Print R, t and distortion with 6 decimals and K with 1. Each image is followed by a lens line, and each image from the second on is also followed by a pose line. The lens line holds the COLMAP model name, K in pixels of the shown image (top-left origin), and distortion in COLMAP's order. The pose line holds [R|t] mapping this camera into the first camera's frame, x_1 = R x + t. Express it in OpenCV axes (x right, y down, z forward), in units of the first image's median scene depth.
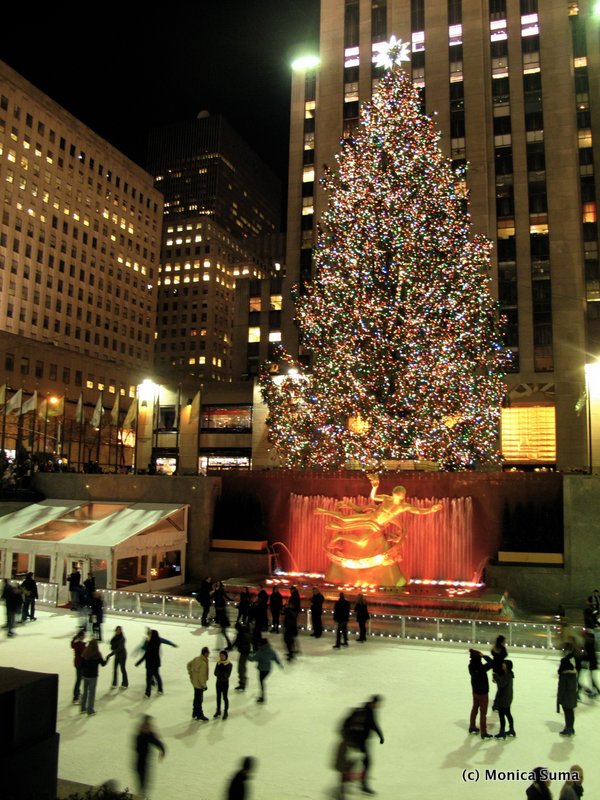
lens RADIAL K [[664.0, 0, 300.0], [0, 664.0, 400.0], [0, 0, 1]] dist [-0.129481, 0.075939]
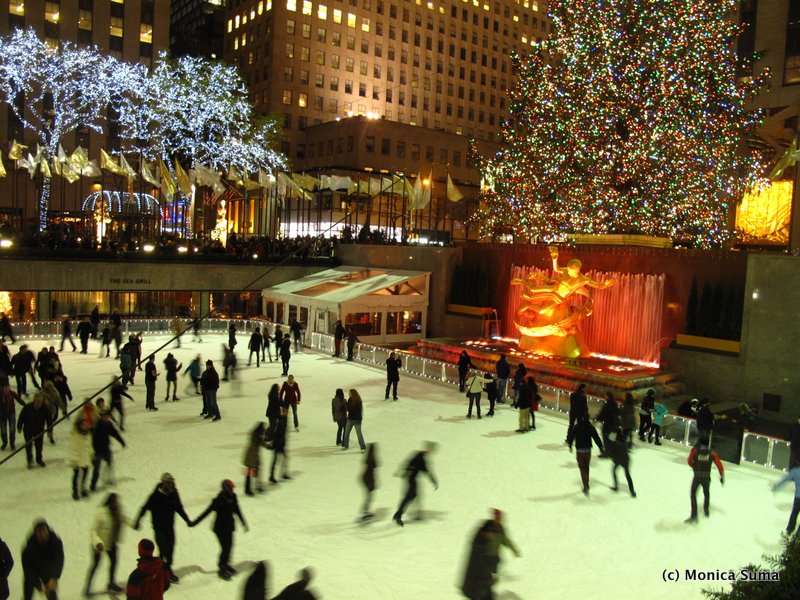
lens RADIAL K [[664.0, 0, 400.0], [0, 664.0, 300.0], [0, 0, 1]] dist [-0.129481, 0.075939]
pose [[0.846779, 0.060000, -0.528551, 0.166251], [0.035985, 0.984881, 0.169452, 0.004591], [0.530727, -0.162508, 0.831817, 0.008099]]
